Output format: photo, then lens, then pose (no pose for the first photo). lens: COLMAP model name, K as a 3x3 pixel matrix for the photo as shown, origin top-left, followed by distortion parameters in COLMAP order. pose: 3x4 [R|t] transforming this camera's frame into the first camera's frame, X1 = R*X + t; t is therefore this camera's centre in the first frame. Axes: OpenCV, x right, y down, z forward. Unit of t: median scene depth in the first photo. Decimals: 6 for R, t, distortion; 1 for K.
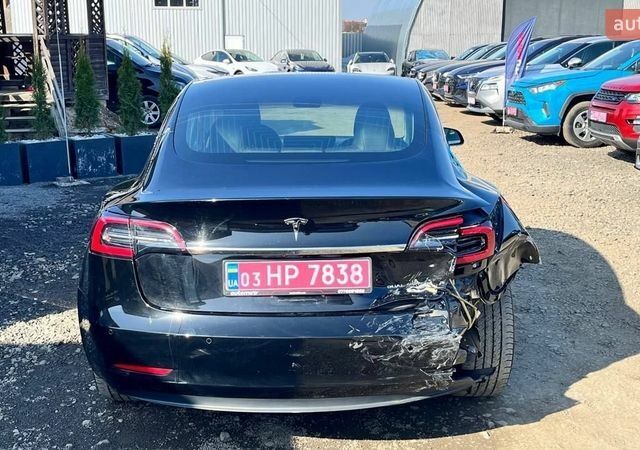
lens RADIAL K [[846.6, 0, 320.0], [0, 846.6, 225.0], [0, 0, 1]] dist [0.017497, -0.011796]
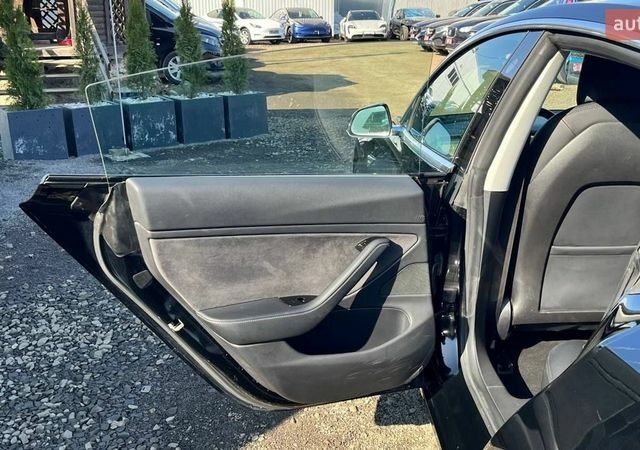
lens RADIAL K [[709.5, 0, 320.0], [0, 709.5, 225.0], [0, 0, 1]] dist [0.025341, -0.000167]
pose [[0.999364, -0.009220, 0.034454, -0.100237], [0.006140, 0.996061, 0.088463, -0.033566], [-0.035134, -0.088195, 0.995483, 0.223396]]
